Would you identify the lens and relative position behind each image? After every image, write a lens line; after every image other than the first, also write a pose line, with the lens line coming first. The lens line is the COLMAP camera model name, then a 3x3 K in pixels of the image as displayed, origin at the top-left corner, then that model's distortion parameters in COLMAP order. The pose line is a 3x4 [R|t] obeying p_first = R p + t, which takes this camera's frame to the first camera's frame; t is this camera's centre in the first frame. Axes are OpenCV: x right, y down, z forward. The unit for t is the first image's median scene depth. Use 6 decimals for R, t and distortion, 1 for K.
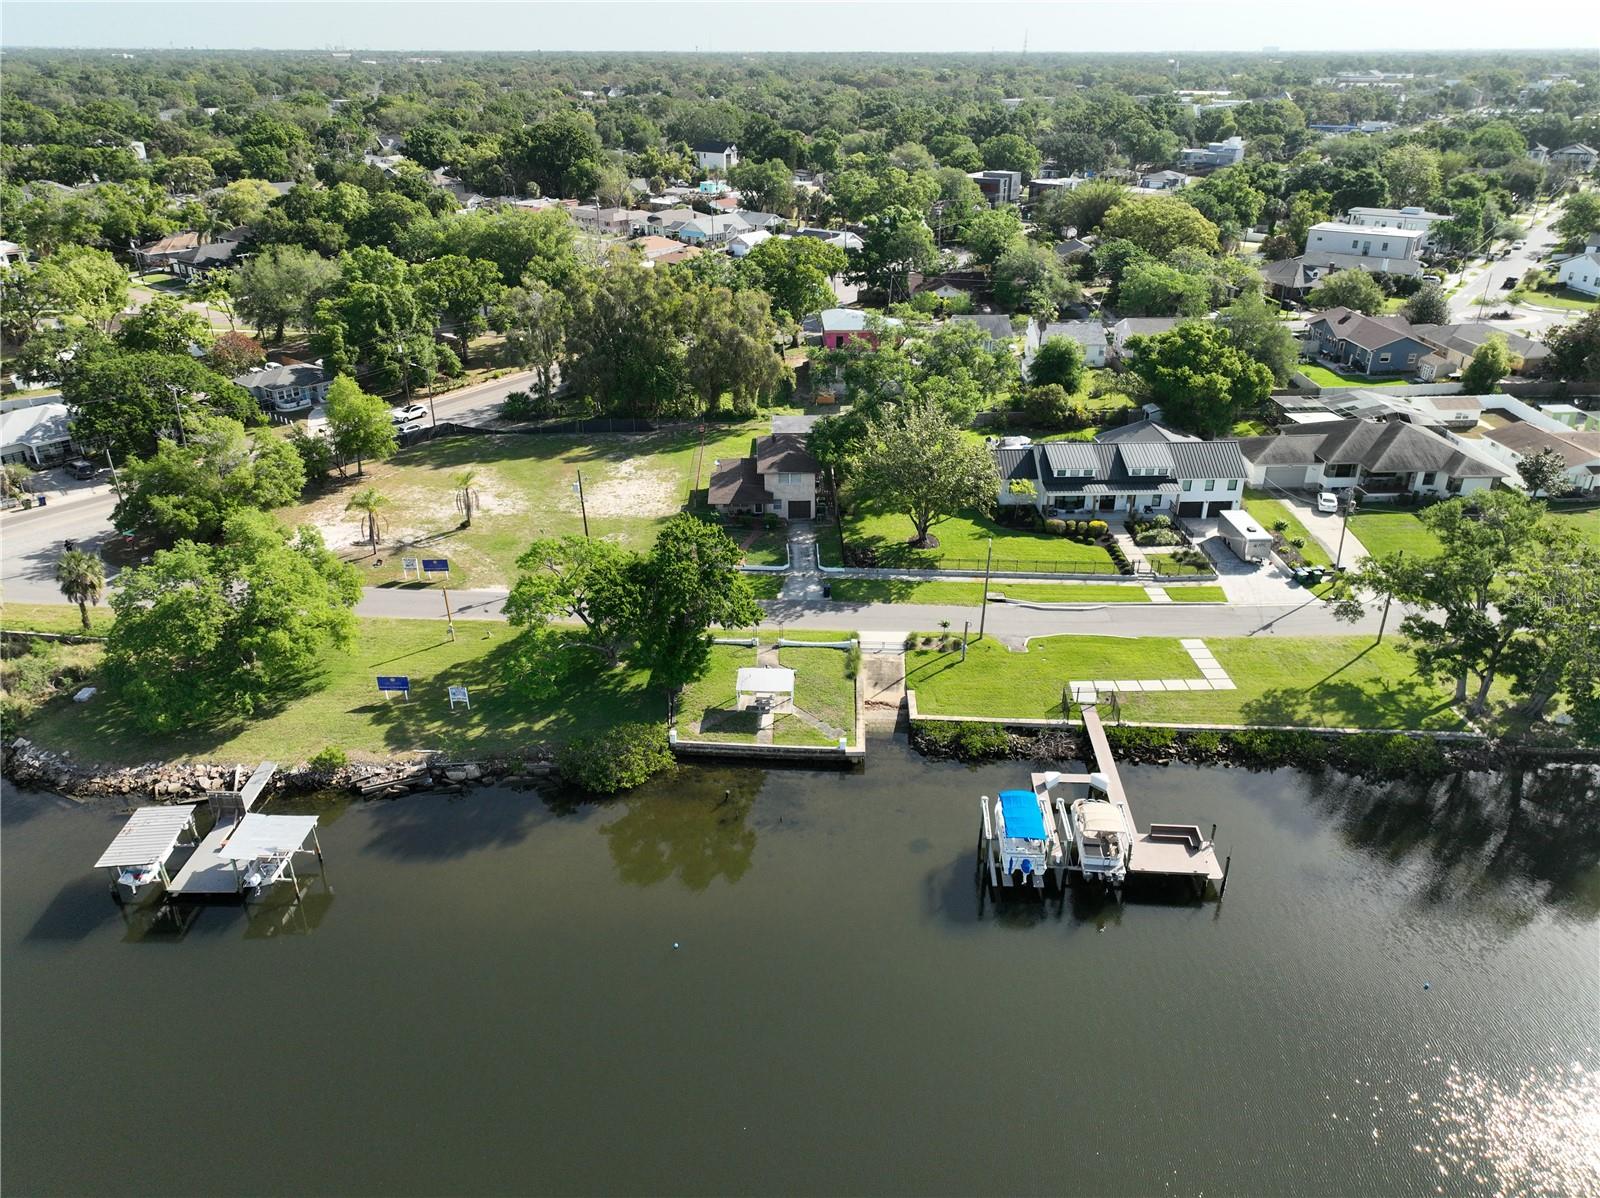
lens RADIAL K [[1122.9, 0, 804.7], [0, 1122.9, 600.6], [0, 0, 1]] dist [-0.000570, 0.015968]
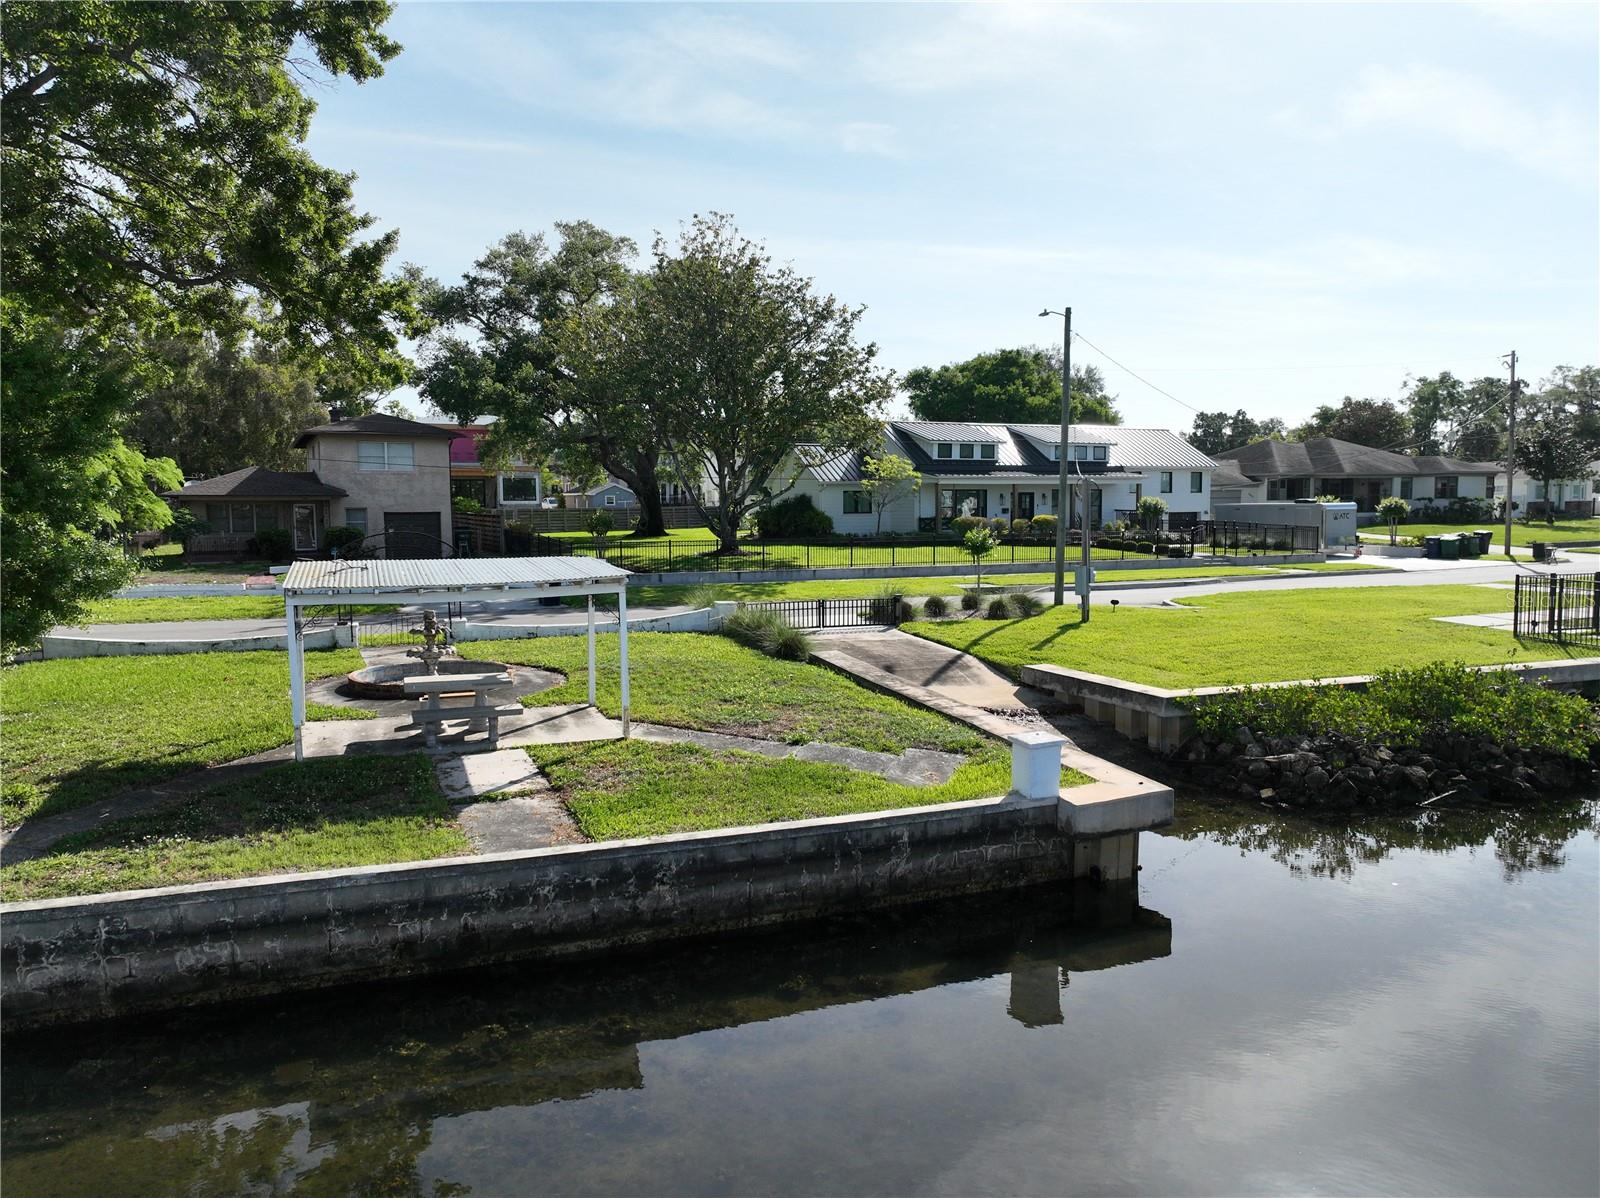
lens RADIAL K [[1122.9, 0, 806.0], [0, 1122.9, 600.3], [0, 0, 1]] dist [-0.000570, 0.015968]
pose [[0.913475, -0.042720, 0.404647, -0.044236], [0.187686, 0.926598, -0.325869, 0.111672], [-0.361023, 0.373619, 0.854442, 0.637391]]
